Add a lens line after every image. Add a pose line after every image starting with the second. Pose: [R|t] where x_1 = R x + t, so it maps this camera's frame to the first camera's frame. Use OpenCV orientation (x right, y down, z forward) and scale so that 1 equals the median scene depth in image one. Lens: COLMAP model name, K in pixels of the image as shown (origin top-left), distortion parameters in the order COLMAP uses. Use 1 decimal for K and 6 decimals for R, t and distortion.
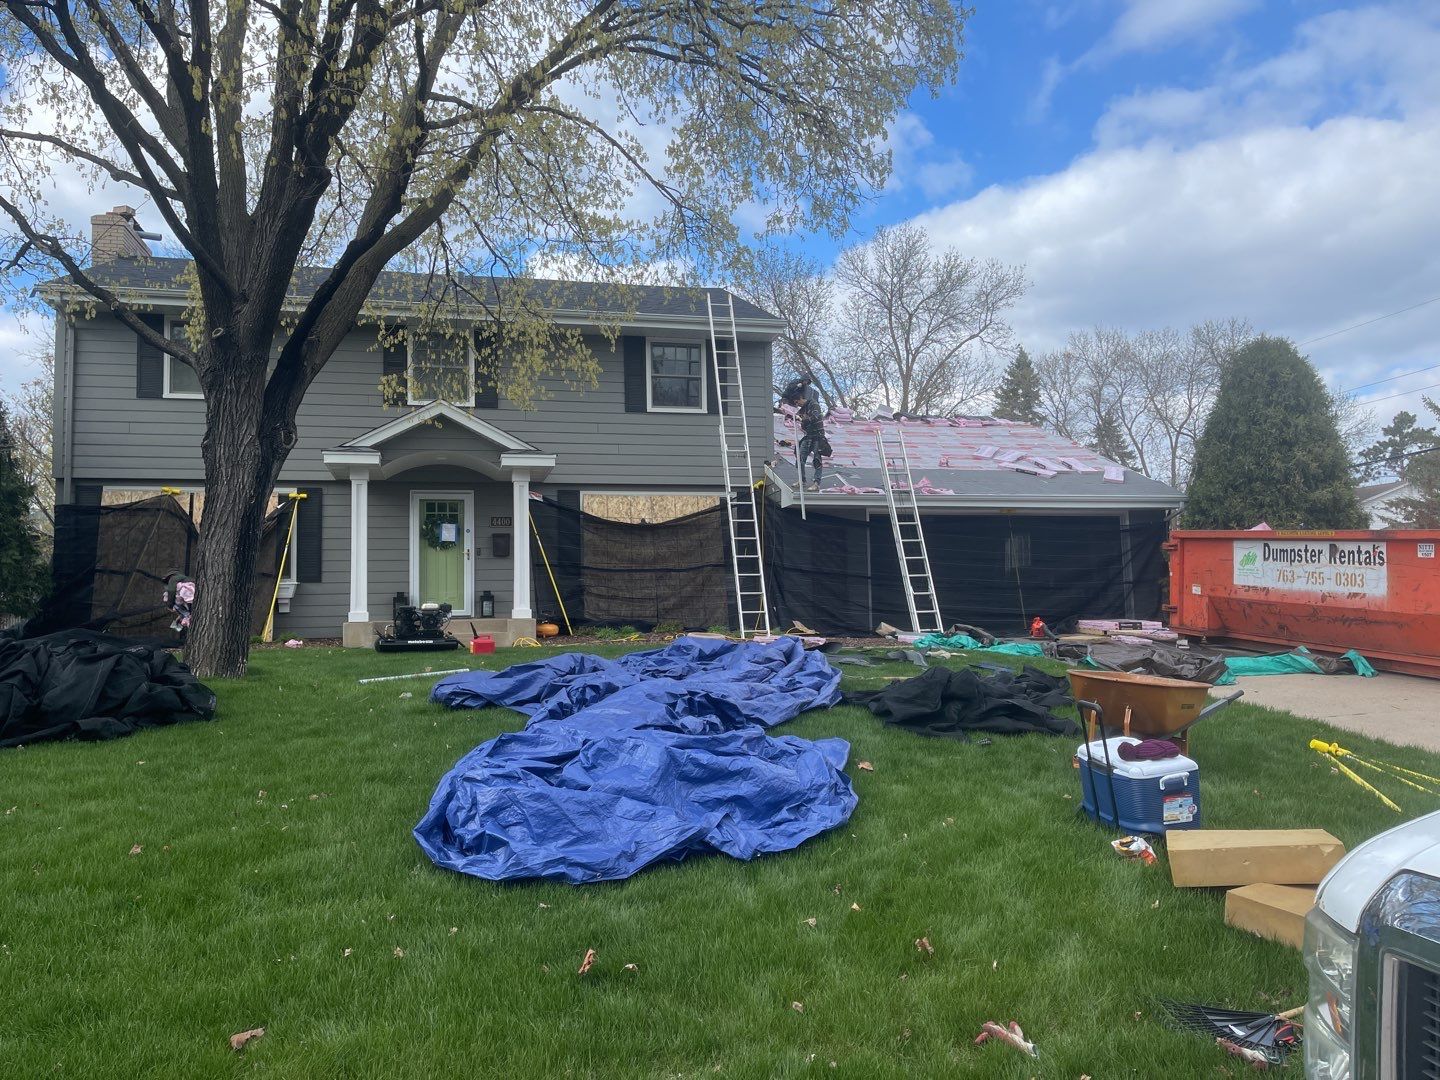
lens RADIAL K [[1065.4, 0, 720.0], [0, 1065.4, 540.0], [0, 0, 1]] dist [0.054737, -0.000447]
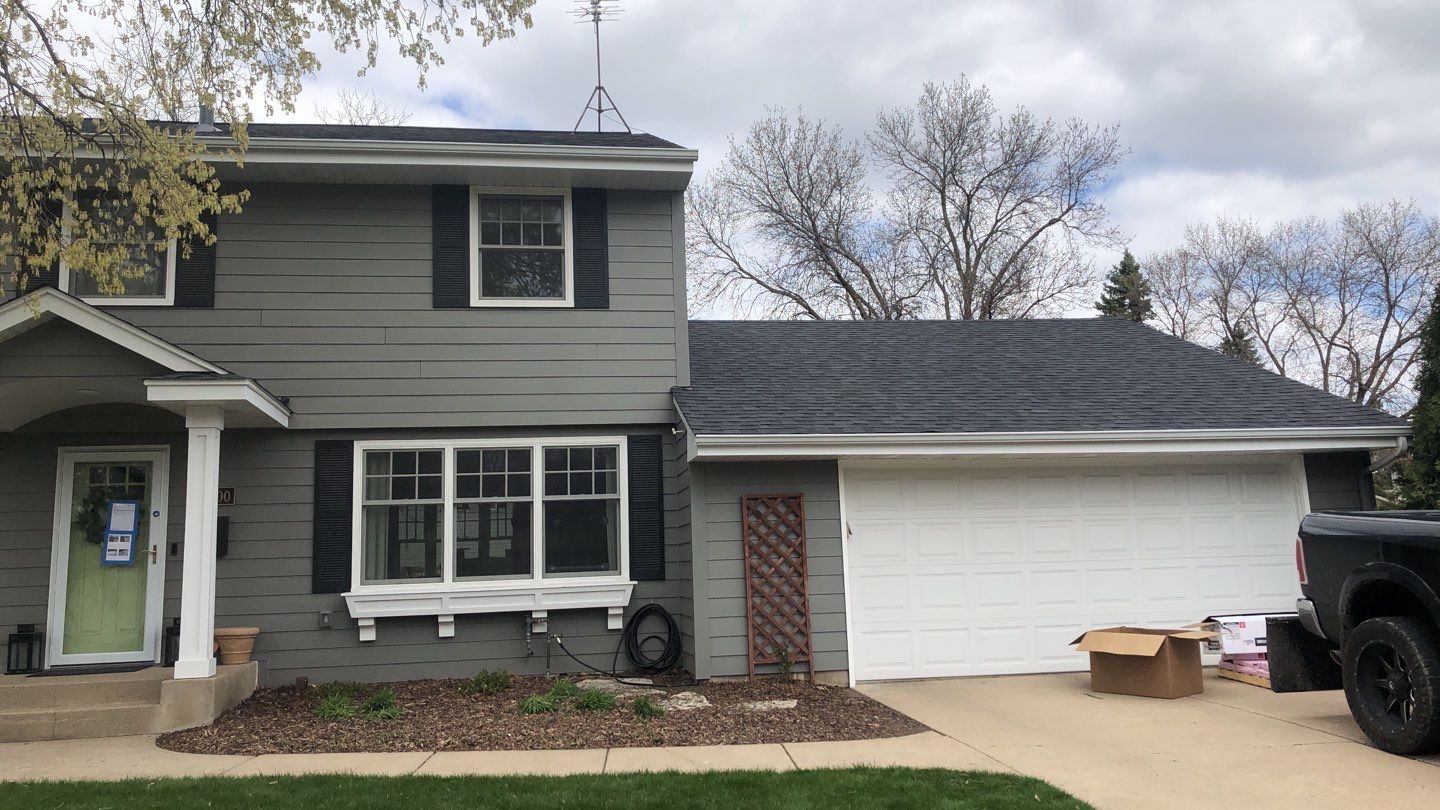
lens RADIAL K [[1182.5, 0, 719.1], [0, 1182.5, 377.6], [0, 0, 1]] dist [0.069736, -0.078697]
pose [[0.997674, -0.025091, -0.063376, 0.108698], [0.019369, 0.995813, -0.089339, -0.017010], [0.065352, 0.087904, 0.993983, 0.332132]]
